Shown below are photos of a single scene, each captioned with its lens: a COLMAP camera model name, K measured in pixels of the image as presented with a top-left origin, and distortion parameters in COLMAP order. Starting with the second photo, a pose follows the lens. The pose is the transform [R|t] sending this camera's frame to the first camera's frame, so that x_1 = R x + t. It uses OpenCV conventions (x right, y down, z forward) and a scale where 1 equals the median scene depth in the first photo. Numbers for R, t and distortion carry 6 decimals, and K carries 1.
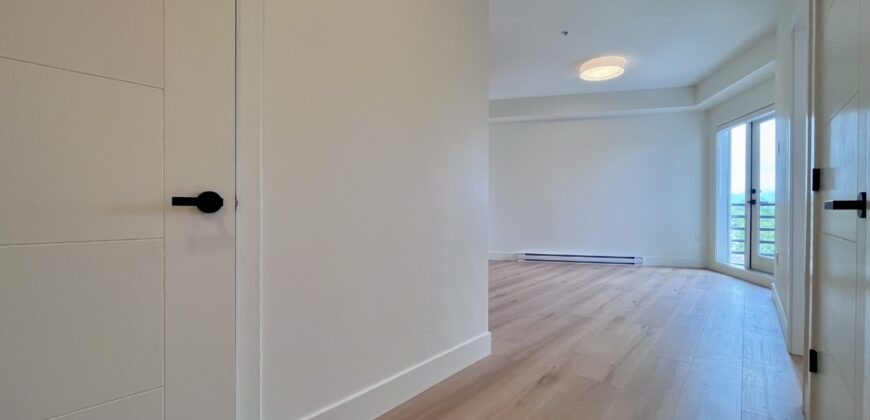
lens RADIAL K [[351.7, 0, 433.6], [0, 351.7, 210.1], [0, 0, 1]] dist [0.002467, 0.000111]
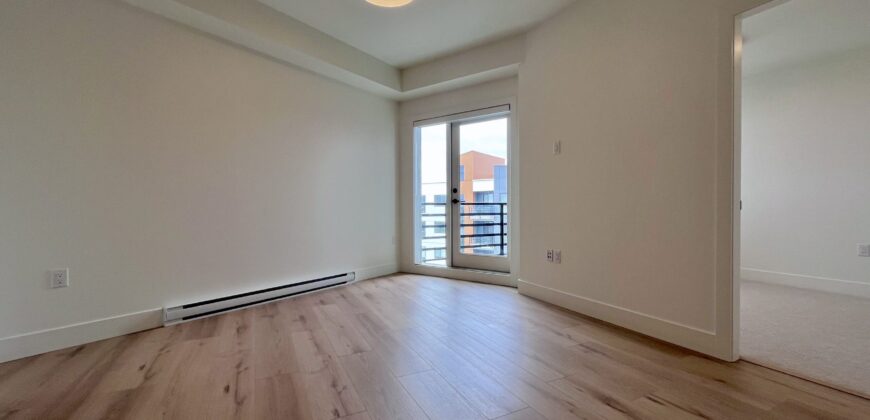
lens RADIAL K [[351.7, 0, 436.5], [0, 351.7, 209.7], [0, 0, 1]] dist [0.002467, 0.000111]
pose [[0.373099, -0.008912, 0.927749, -0.060678], [0.008919, 0.999942, 0.006019, -0.004757], [-0.927749, 0.006029, 0.373157, 0.652070]]
